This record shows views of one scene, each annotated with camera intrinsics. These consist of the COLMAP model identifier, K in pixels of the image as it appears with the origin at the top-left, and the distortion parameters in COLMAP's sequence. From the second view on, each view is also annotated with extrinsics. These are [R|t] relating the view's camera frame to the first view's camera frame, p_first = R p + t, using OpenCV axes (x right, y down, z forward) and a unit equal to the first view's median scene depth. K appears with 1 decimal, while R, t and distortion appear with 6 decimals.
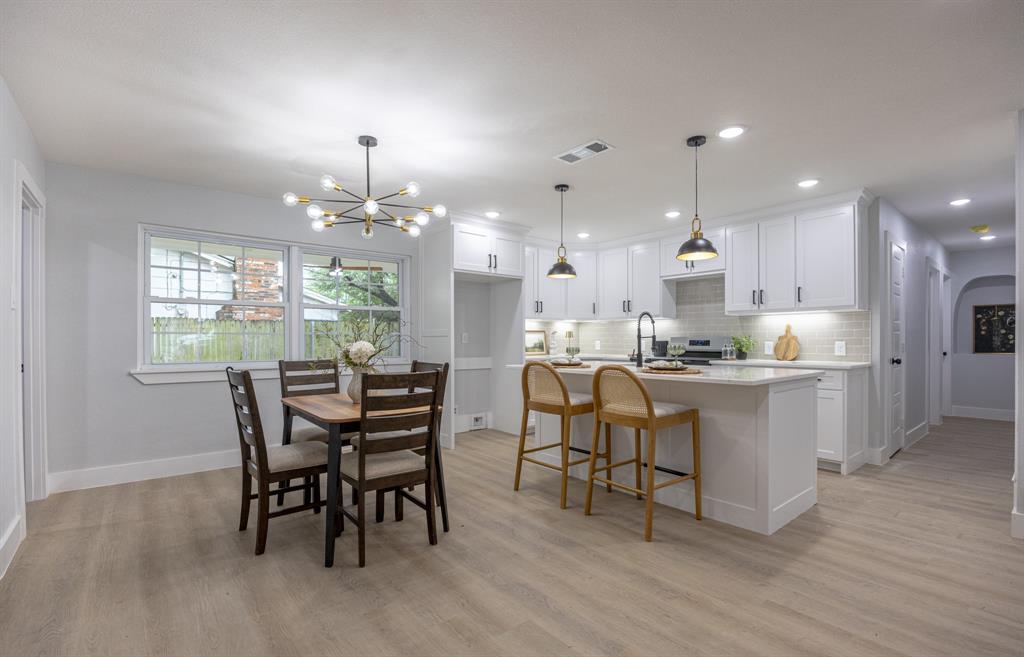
lens RADIAL K [[465.0, 0, 508.2], [0, 465.0, 341.7], [0, 0, 1]] dist [-0.015778, 0.000529]
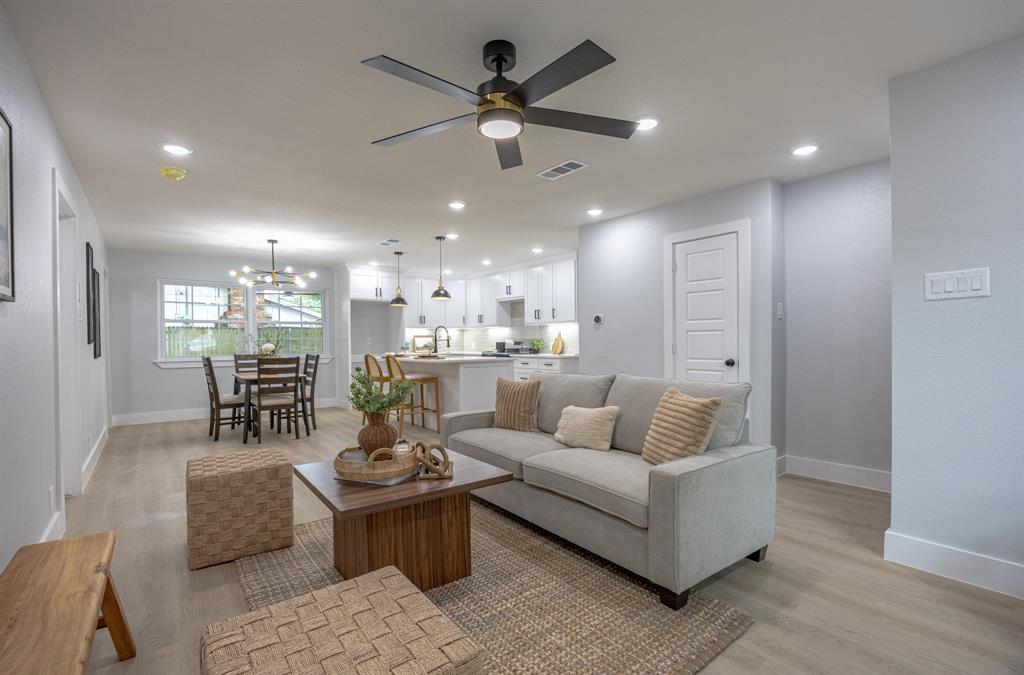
lens RADIAL K [[475.2, 0, 519.2], [0, 475.2, 349.5], [0, 0, 1]] dist [-0.022836, -0.000040]
pose [[0.999929, -0.005813, -0.010363, 0.679472], [0.005949, 0.999896, 0.013142, 0.003675], [0.010286, -0.013203, 0.999860, -0.887763]]
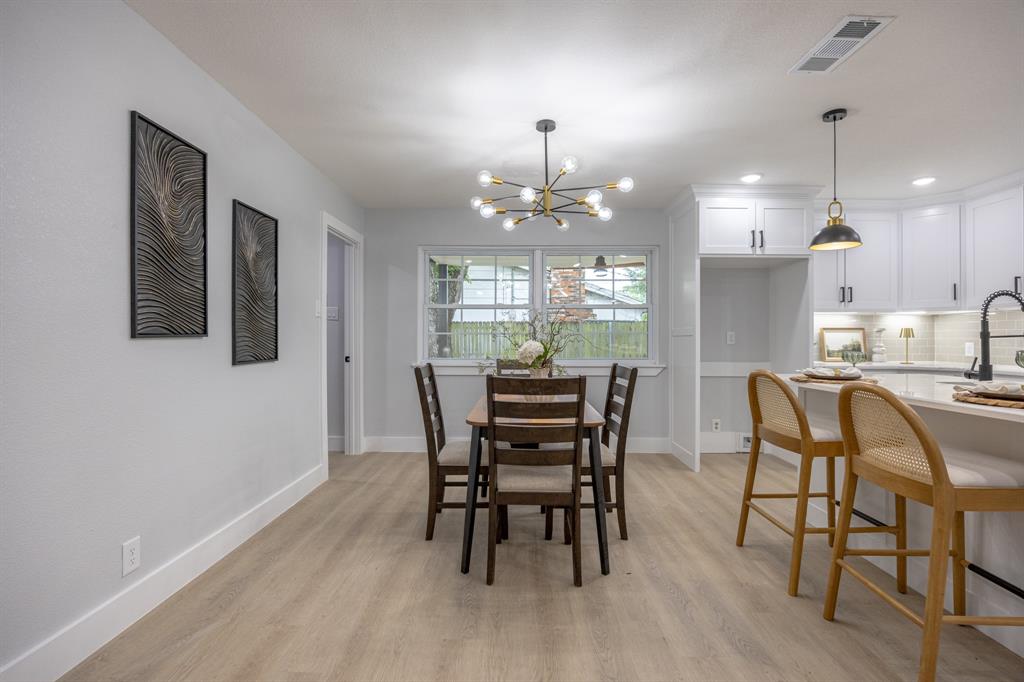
lens RADIAL K [[460.4, 0, 510.5], [0, 460.4, 338.5], [0, 0, 1]] dist [-0.018193, 0.001538]
pose [[0.766079, 0.001572, -0.642744, 0.211439], [-0.006324, 0.999967, -0.005092, -0.000362], [0.642715, 0.007965, 0.766064, 0.224486]]
